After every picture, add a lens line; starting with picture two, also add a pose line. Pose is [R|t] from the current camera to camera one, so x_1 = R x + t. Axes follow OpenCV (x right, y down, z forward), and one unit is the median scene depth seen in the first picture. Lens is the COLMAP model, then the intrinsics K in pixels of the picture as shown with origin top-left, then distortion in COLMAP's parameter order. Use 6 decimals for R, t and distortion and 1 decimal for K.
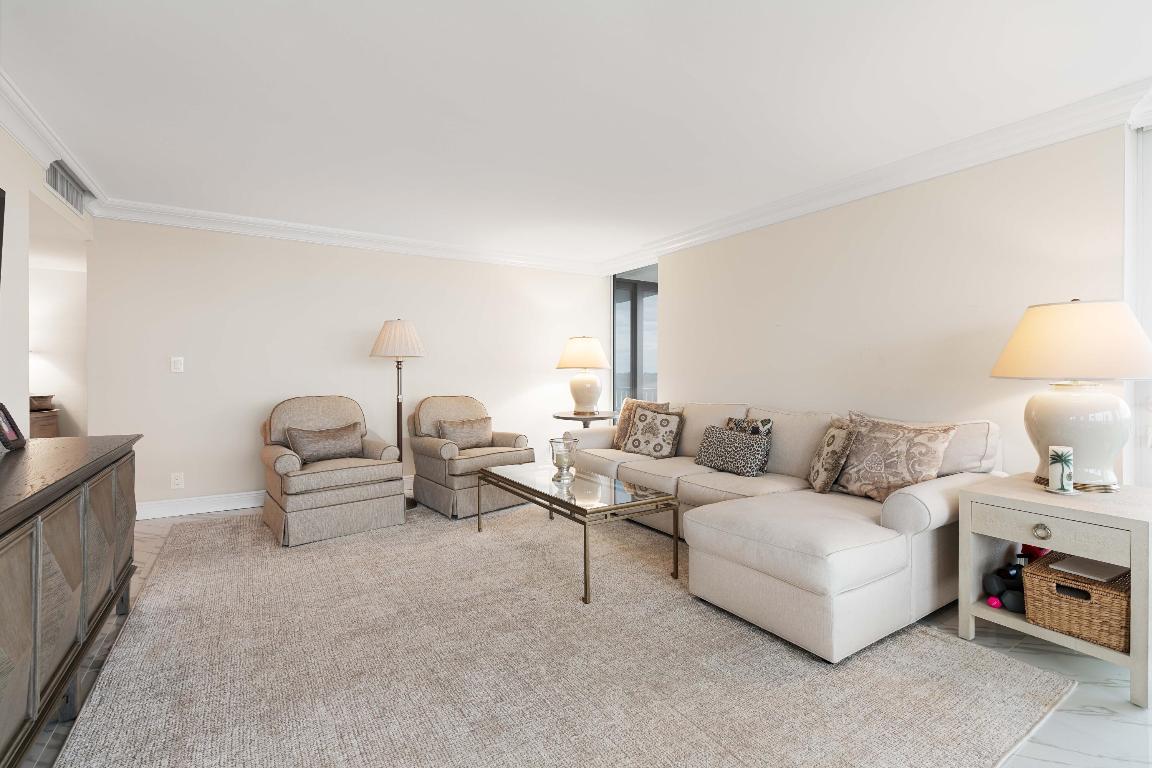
lens RADIAL K [[516.3, 0, 576.9], [0, 516.3, 378.4], [0, 0, 1]] dist [-0.011791, 0.005265]
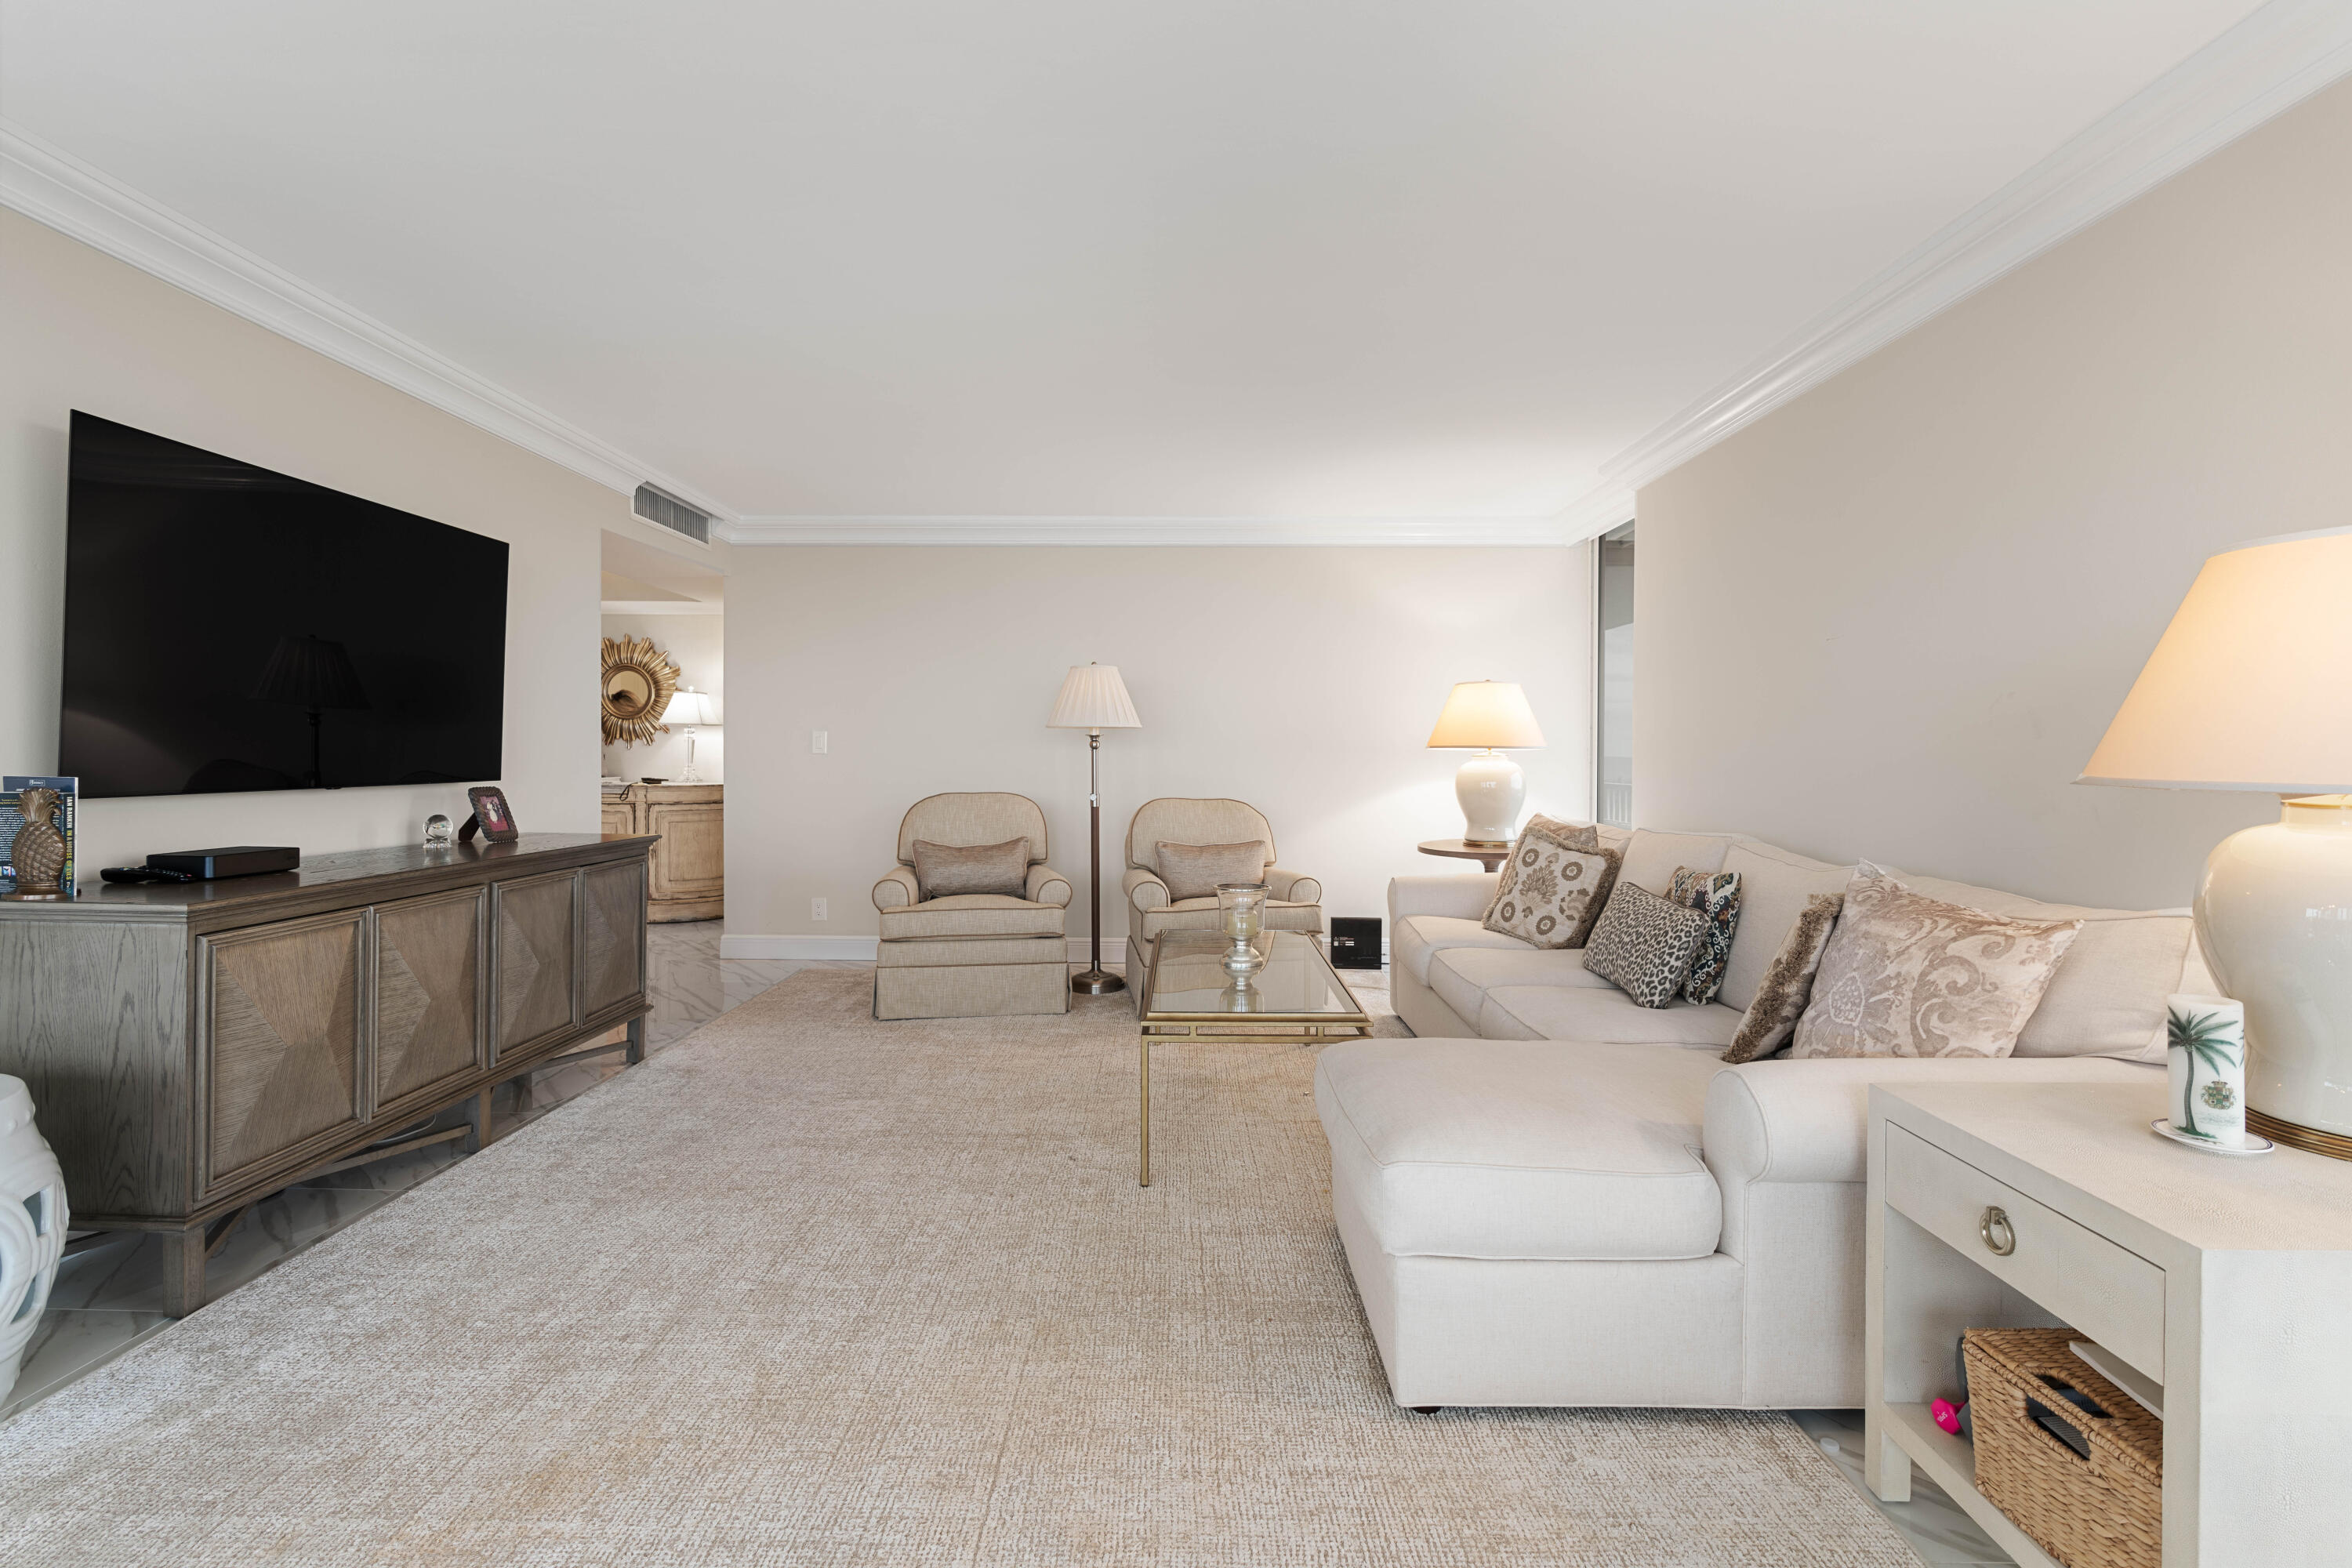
lens RADIAL K [[1054.2, 0, 1177.7], [0, 1054.2, 772.6], [0, 0, 1]] dist [-0.011791, 0.005265]
pose [[0.842660, 0.013175, -0.538284, 0.416682], [-0.010187, 0.999912, 0.008526, -0.003293], [0.538349, -0.001702, 0.842720, 0.060983]]
